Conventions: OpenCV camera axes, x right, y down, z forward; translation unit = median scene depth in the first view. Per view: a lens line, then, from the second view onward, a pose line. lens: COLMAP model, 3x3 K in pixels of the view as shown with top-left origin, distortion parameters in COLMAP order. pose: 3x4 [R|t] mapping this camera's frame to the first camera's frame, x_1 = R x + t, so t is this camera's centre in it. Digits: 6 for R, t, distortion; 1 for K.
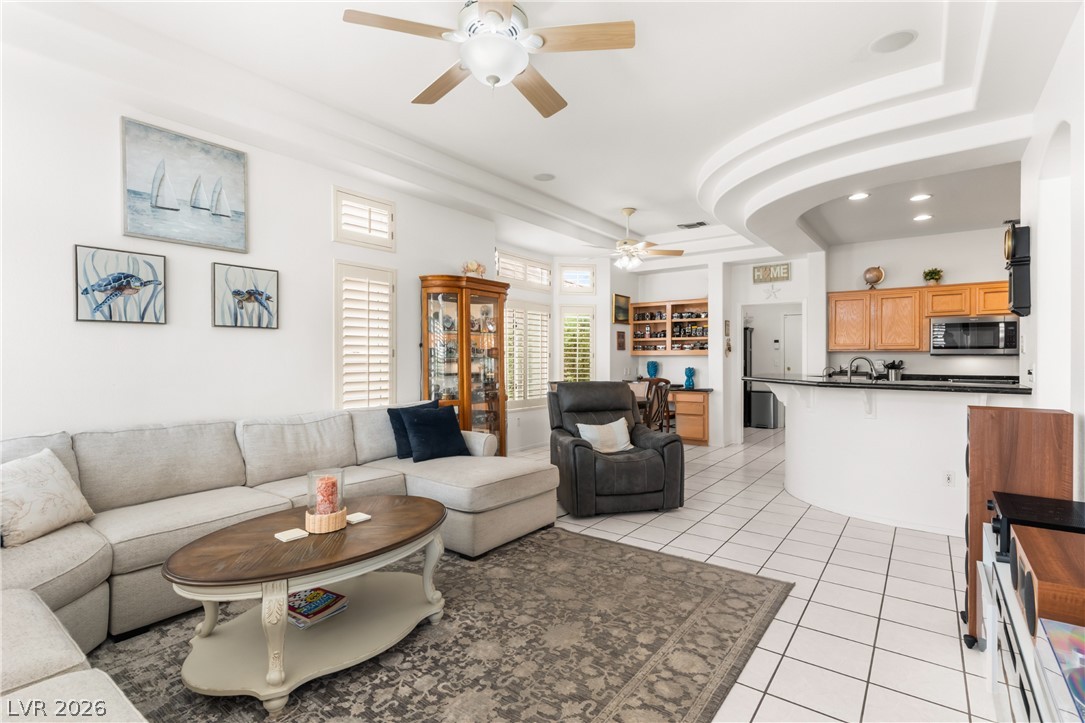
lens RADIAL K [[515.5, 0, 551.5], [0, 515.5, 362.2], [0, 0, 1]] dist [-0.001740, 0.001682]
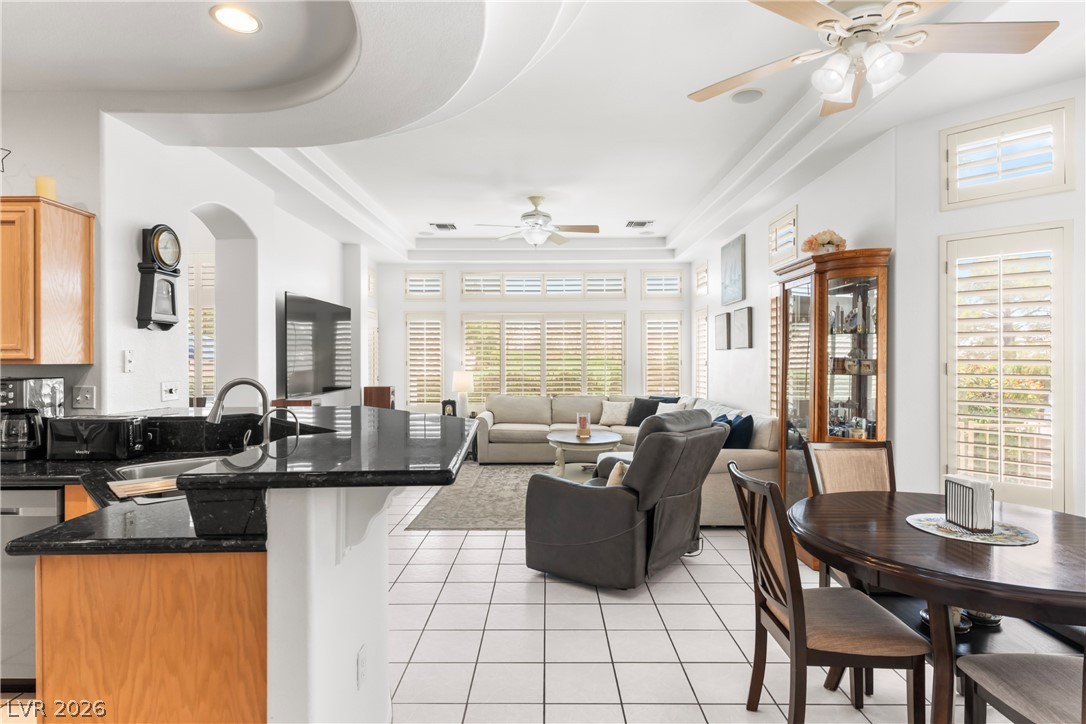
lens RADIAL K [[574.6, 0, 541.8], [0, 574.6, 361.5], [0, 0, 1]] dist [-0.005205, 0.001866]
pose [[-0.816727, 0.006535, -0.576987, 1.037459], [0.000762, 0.999947, 0.010246, -0.054783], [0.577024, 0.007928, -0.816689, 2.426587]]
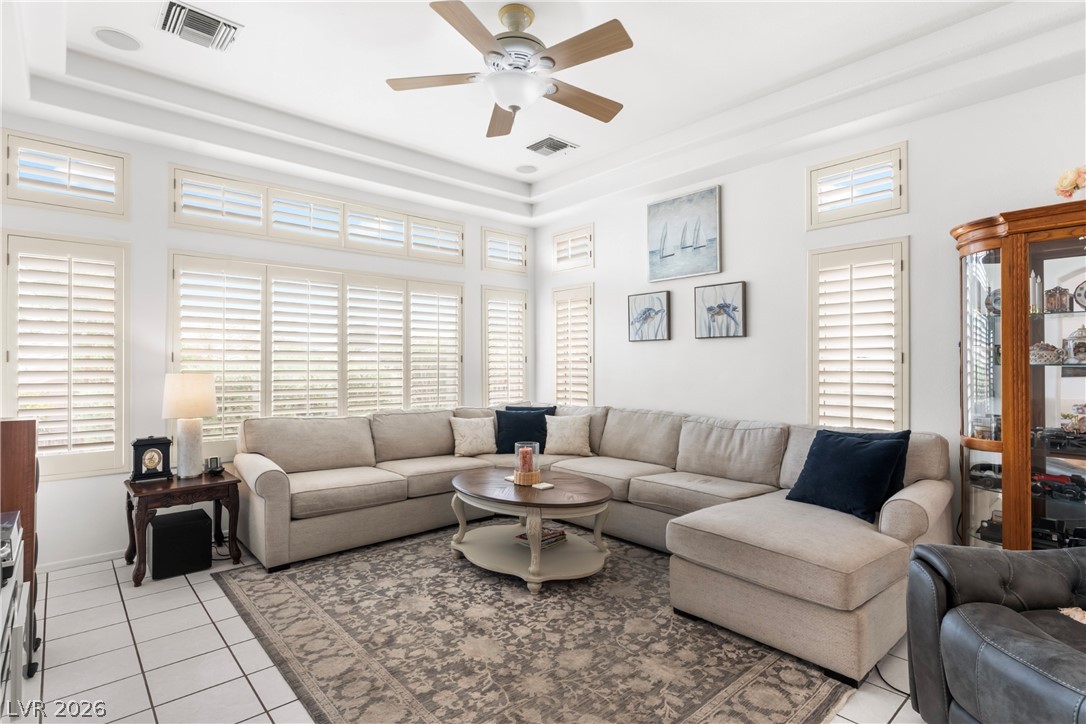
lens RADIAL K [[540.1, 0, 538.2], [0, 540.1, 360.9], [0, 0, 1]] dist [-0.000049, 0.000605]
pose [[-0.216392, -0.002556, -0.976303, 0.782835], [-0.006585, 0.999978, -0.001159, -0.013931], [0.976284, 0.006178, -0.216404, 1.029486]]
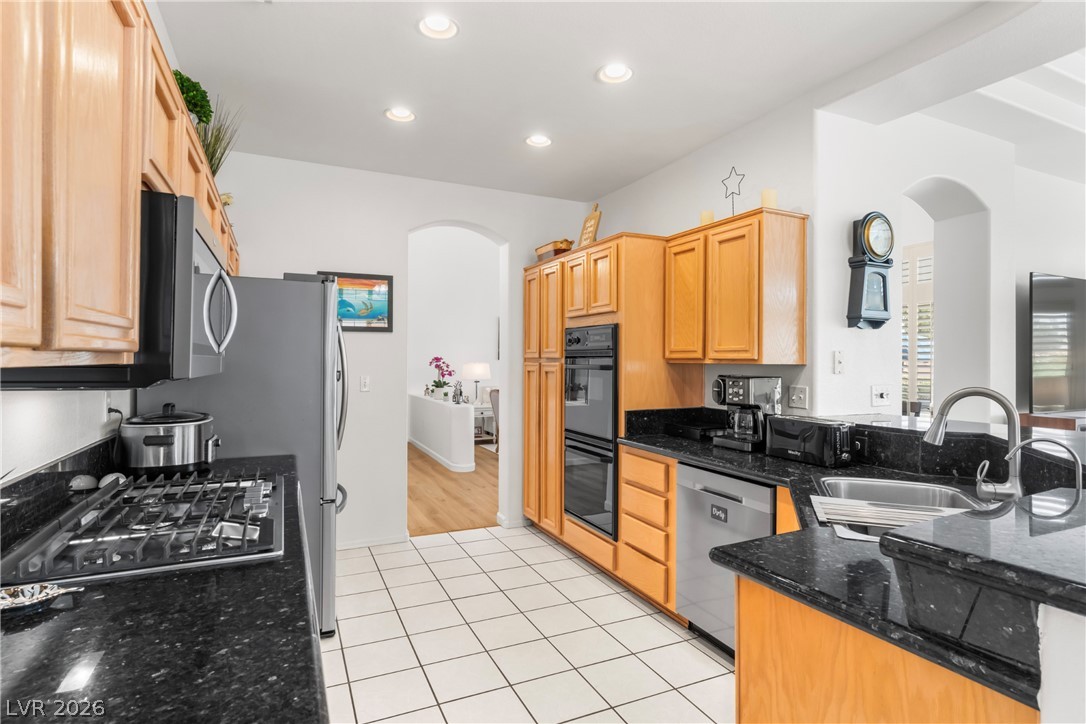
lens RADIAL K [[574.6, 0, 540.9], [0, 574.6, 355.5], [0, 0, 1]] dist [-0.005205, 0.001866]
pose [[-0.877794, -0.000299, 0.479038, 1.029126], [-0.001280, 0.999998, -0.001722, -0.054383], [-0.479037, -0.002125, -0.877792, 2.307083]]
